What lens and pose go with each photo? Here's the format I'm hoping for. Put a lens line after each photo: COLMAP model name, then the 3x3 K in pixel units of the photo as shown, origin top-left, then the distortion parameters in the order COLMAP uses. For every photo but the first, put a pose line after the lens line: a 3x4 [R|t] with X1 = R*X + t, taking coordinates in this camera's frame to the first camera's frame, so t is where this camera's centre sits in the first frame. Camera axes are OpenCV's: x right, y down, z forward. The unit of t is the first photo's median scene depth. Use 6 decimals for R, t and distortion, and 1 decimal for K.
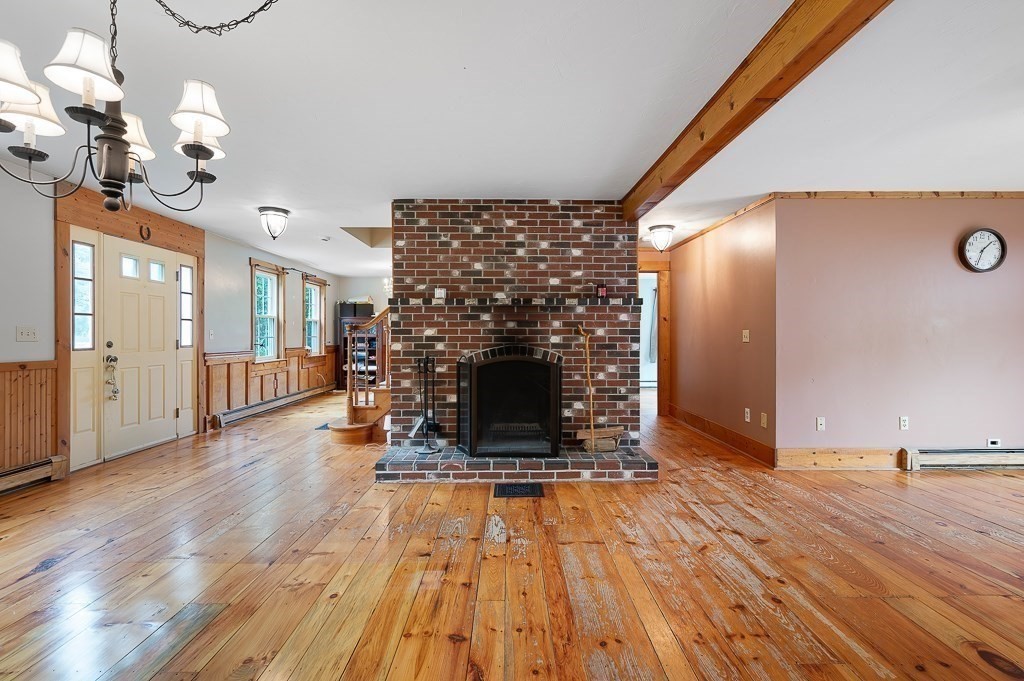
lens RADIAL K [[467.5, 0, 511.5], [0, 467.5, 337.1], [0, 0, 1]] dist [0.002924, 0.000600]
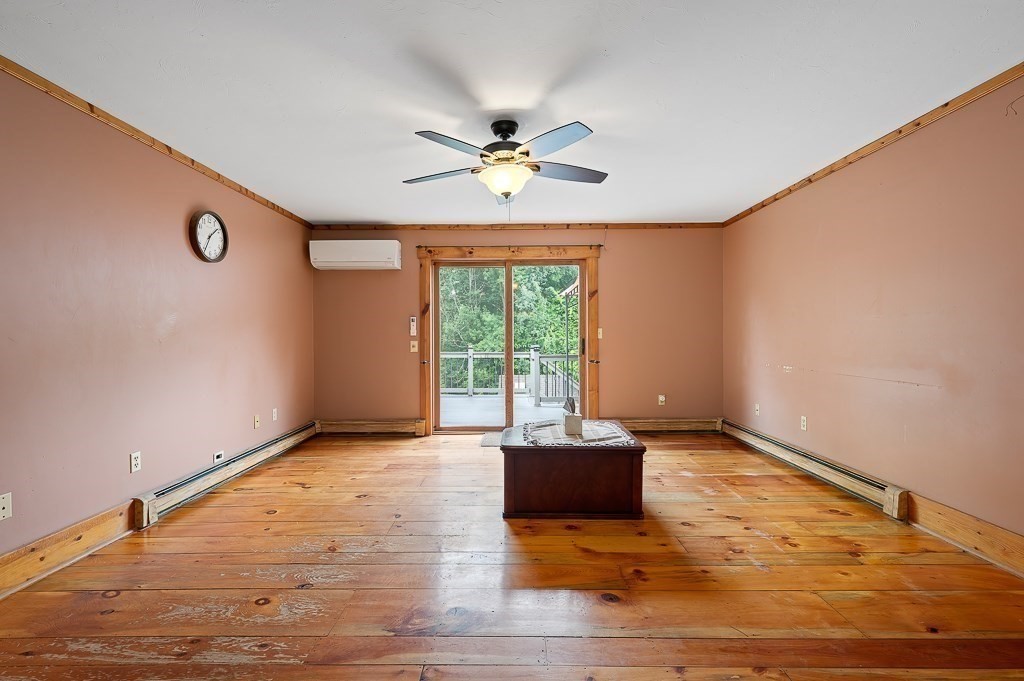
lens RADIAL K [[467.5, 0, 508.9], [0, 467.5, 337.2], [0, 0, 1]] dist [0.002924, 0.000600]
pose [[0.023025, -0.003703, 0.999728, 0.157655], [0.008128, 0.999961, 0.003517, 0.000852], [-0.999702, 0.008045, 0.023054, 0.433714]]
